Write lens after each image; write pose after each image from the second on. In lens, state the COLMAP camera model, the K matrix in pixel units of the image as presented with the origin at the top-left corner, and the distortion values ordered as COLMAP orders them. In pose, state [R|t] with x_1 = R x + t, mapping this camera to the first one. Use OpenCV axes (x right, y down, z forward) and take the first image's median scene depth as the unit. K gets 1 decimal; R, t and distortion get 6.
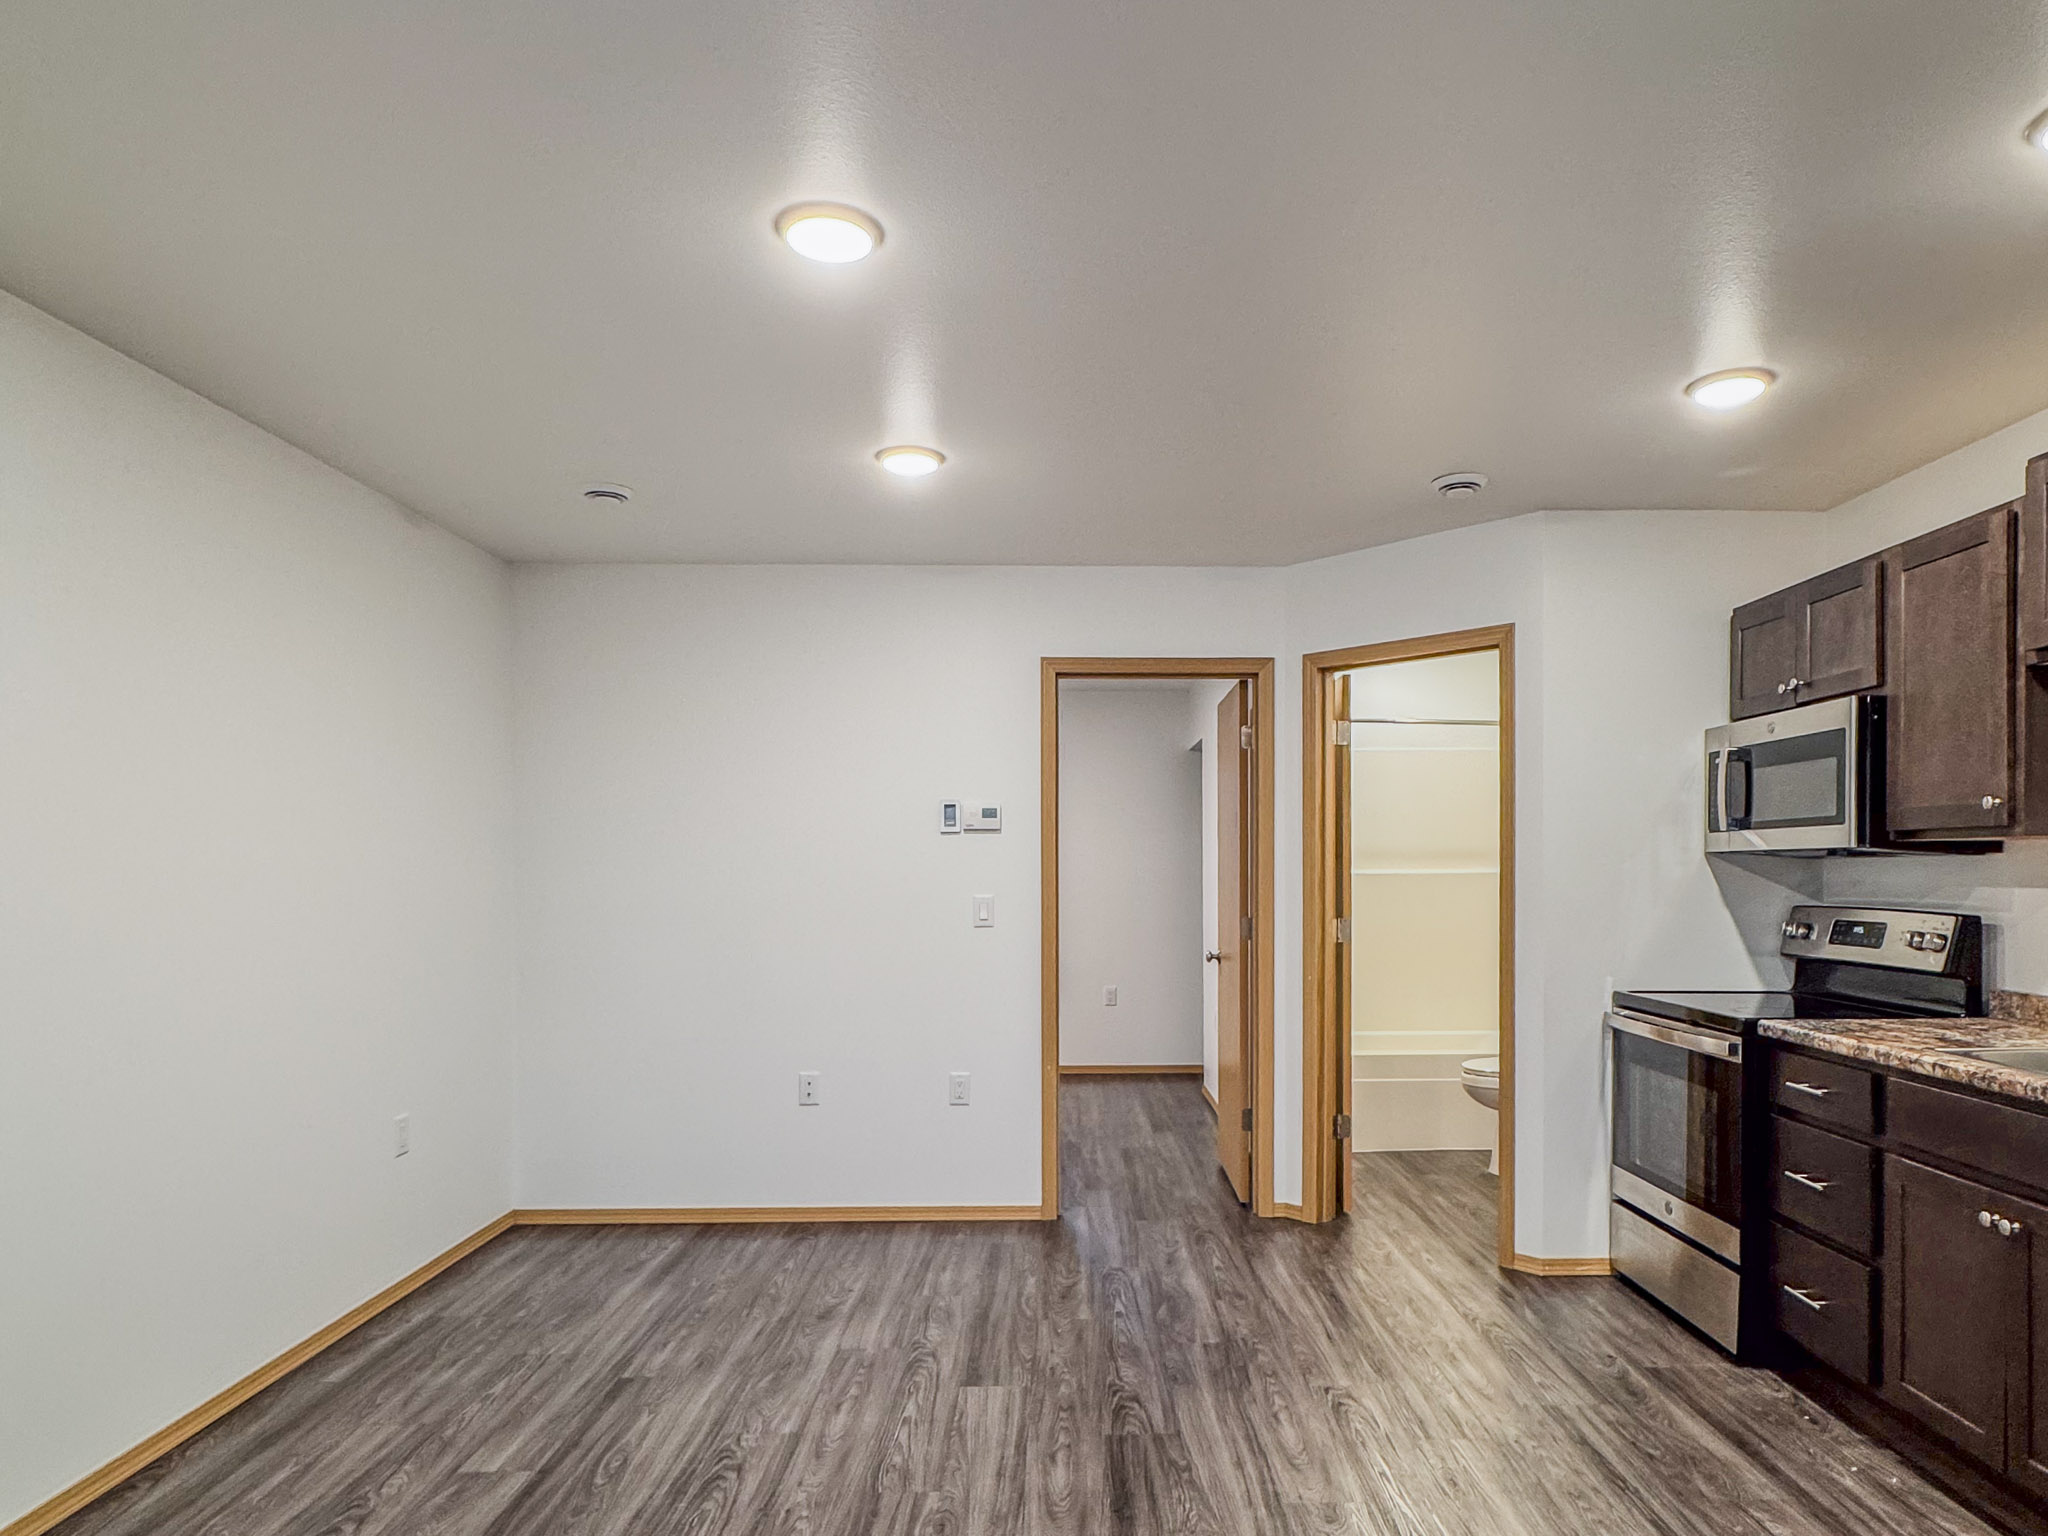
lens RADIAL K [[1225.6, 0, 1019.6], [0, 1225.6, 886.7], [0, 0, 1]] dist [-0.007592, -0.001236]
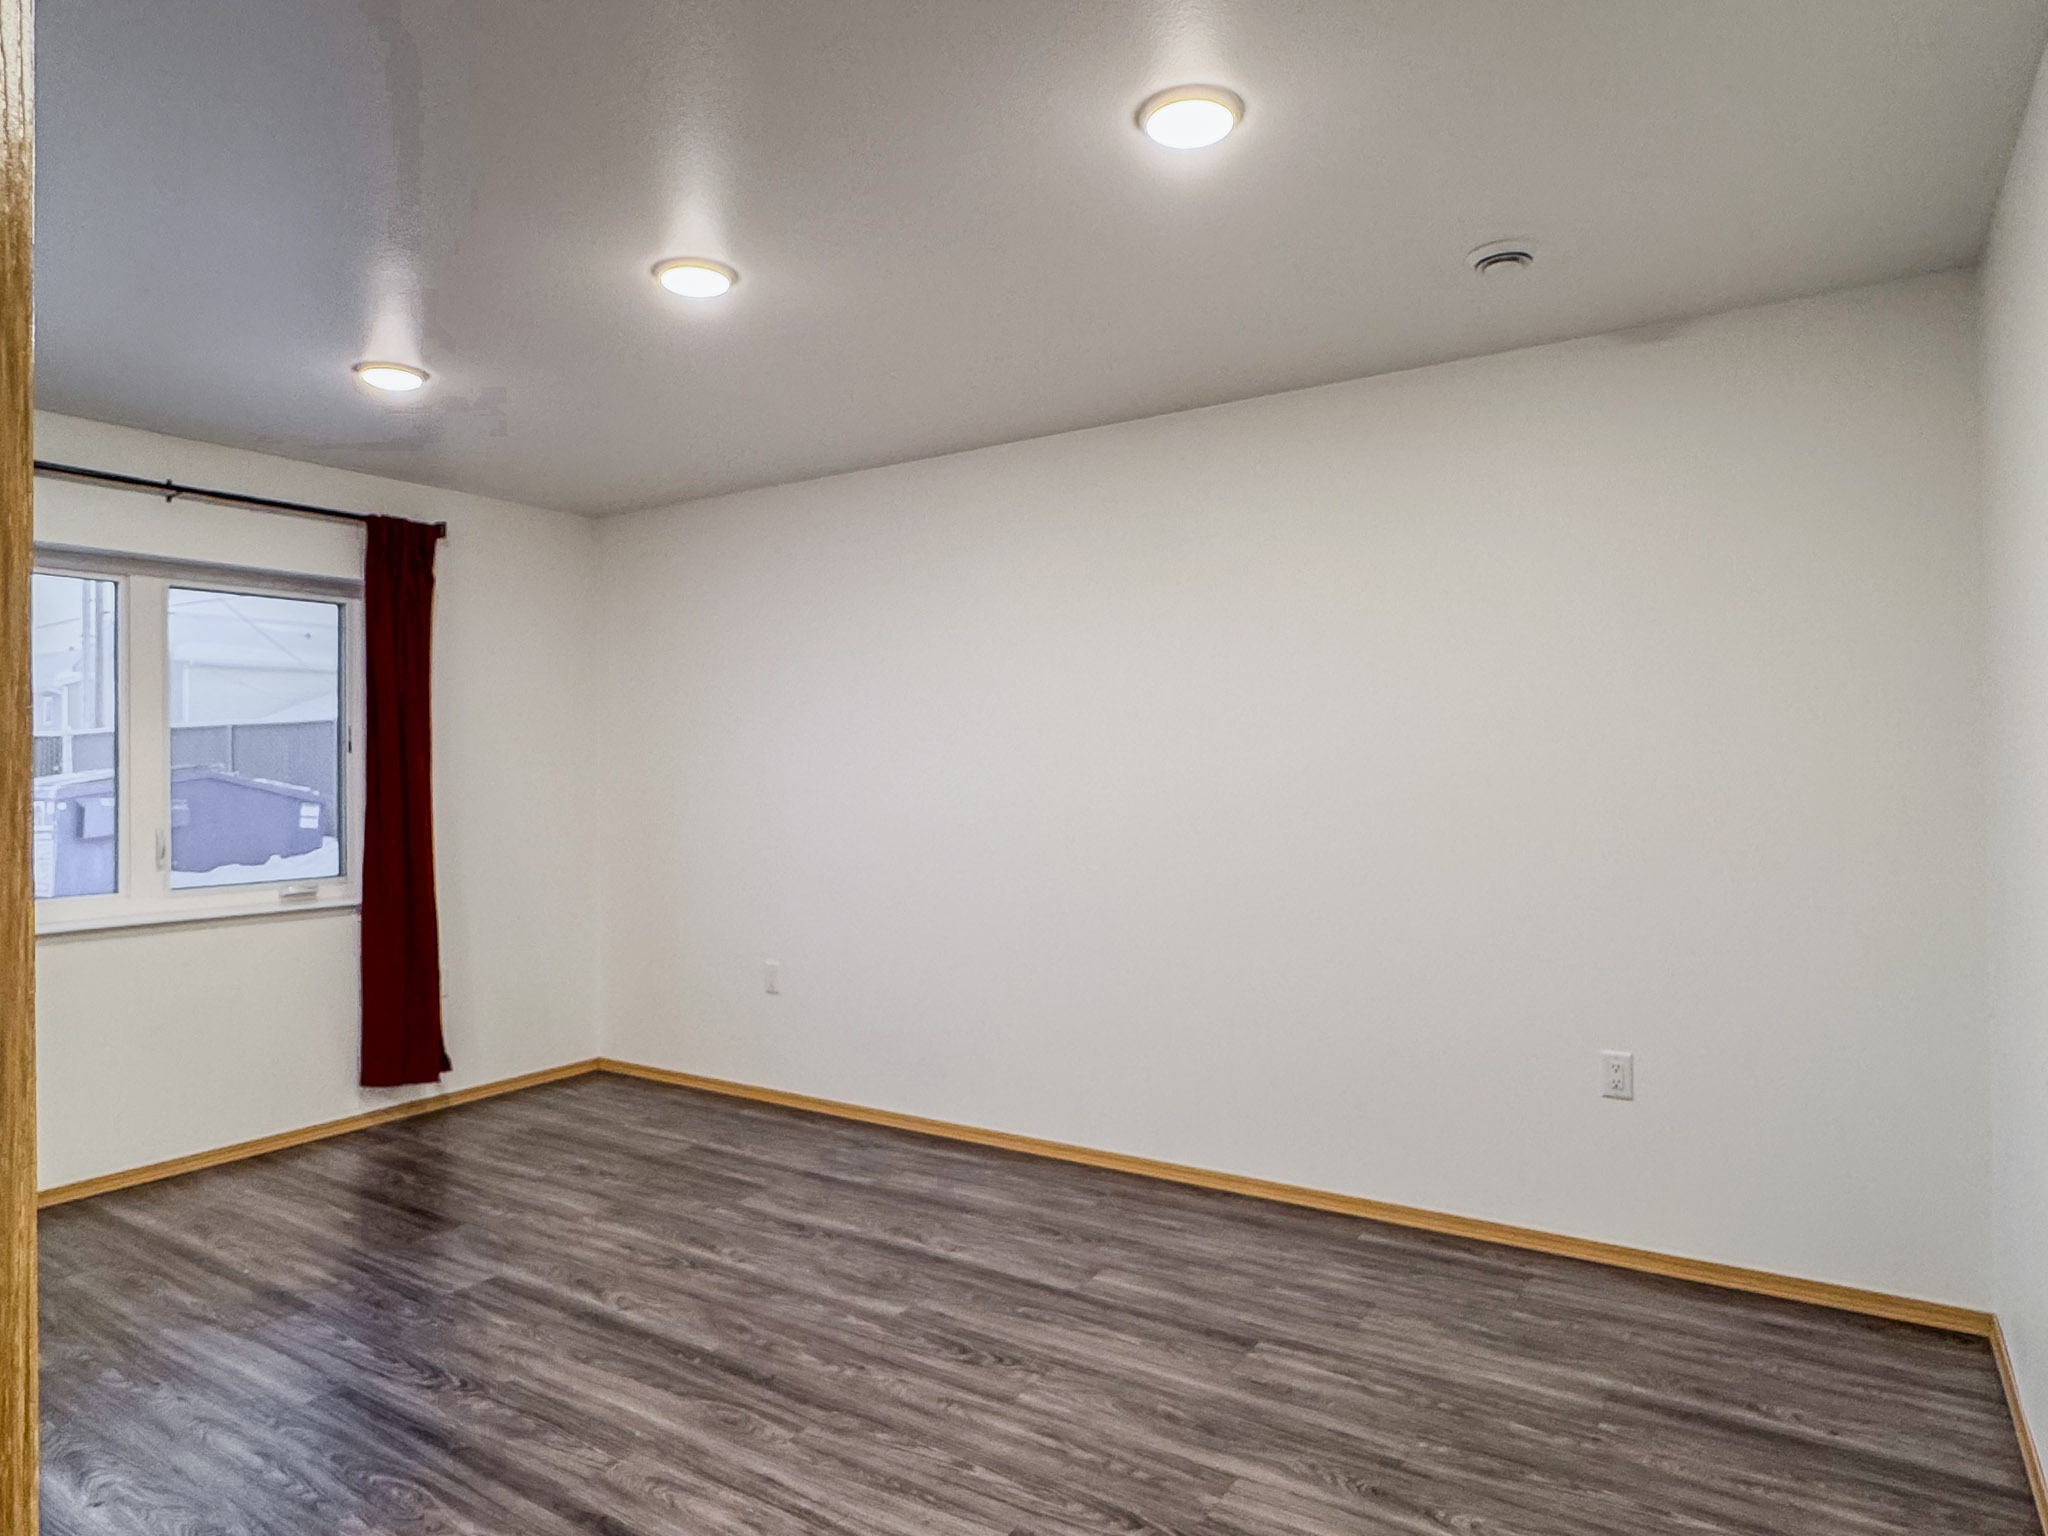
lens RADIAL K [[1235.7, 0, 1067.2], [0, 1235.7, 736.2], [0, 0, 1]] dist [-0.004970, 0.000233]
pose [[-0.501765, -0.011442, -0.864928, 0.511019], [-0.000973, 0.999919, -0.012663, -0.024285], [0.865003, -0.005512, -0.501736, 1.306995]]
